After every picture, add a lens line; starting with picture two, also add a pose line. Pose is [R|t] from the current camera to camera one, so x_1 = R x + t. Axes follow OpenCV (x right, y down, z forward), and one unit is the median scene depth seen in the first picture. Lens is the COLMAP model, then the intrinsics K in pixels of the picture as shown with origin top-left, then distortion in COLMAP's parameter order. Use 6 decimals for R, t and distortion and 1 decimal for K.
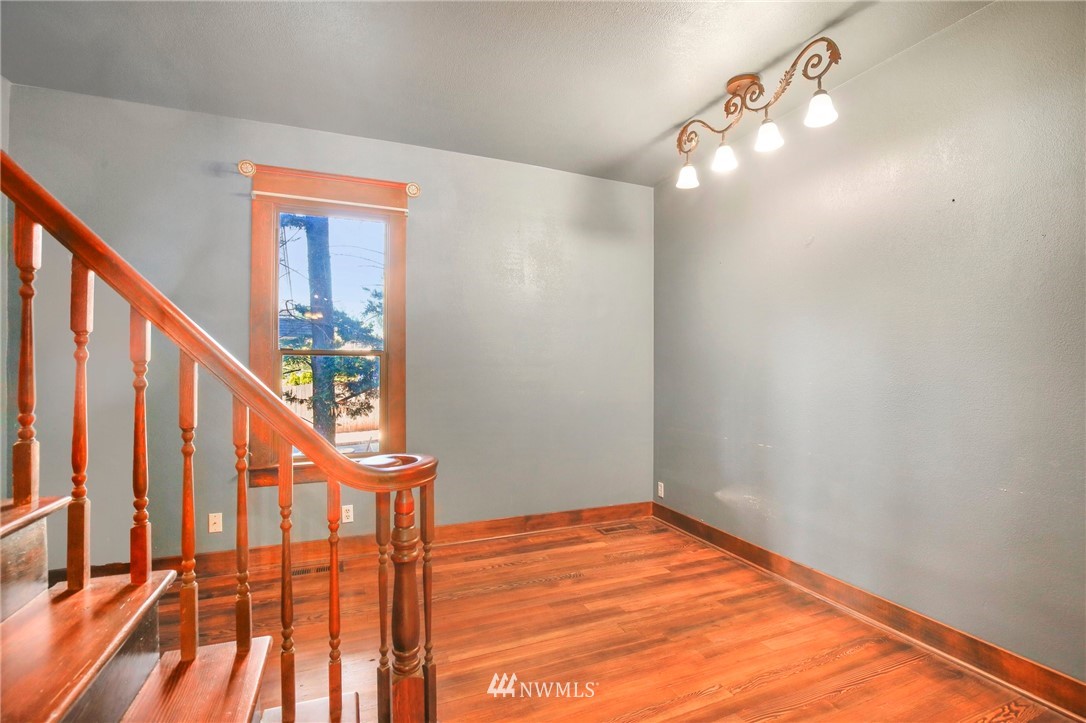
lens RADIAL K [[501.2, 0, 544.7], [0, 501.2, 363.8], [0, 0, 1]] dist [-0.026195, 0.001278]
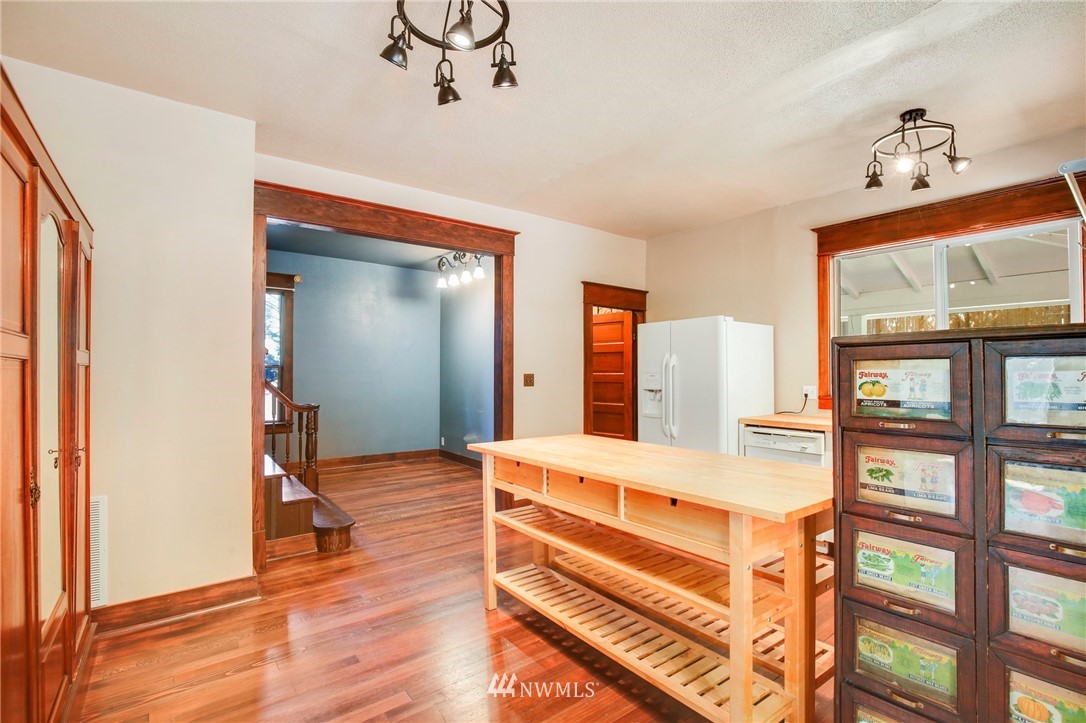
lens RADIAL K [[501.2, 0, 547.1], [0, 501.2, 365.3], [0, 0, 1]] dist [-0.026195, 0.001278]
pose [[0.965266, 0.003345, 0.261249, 0.133017], [-0.002196, 0.999987, -0.004687, -0.016643], [-0.261261, 0.003951, 0.965260, -0.917740]]
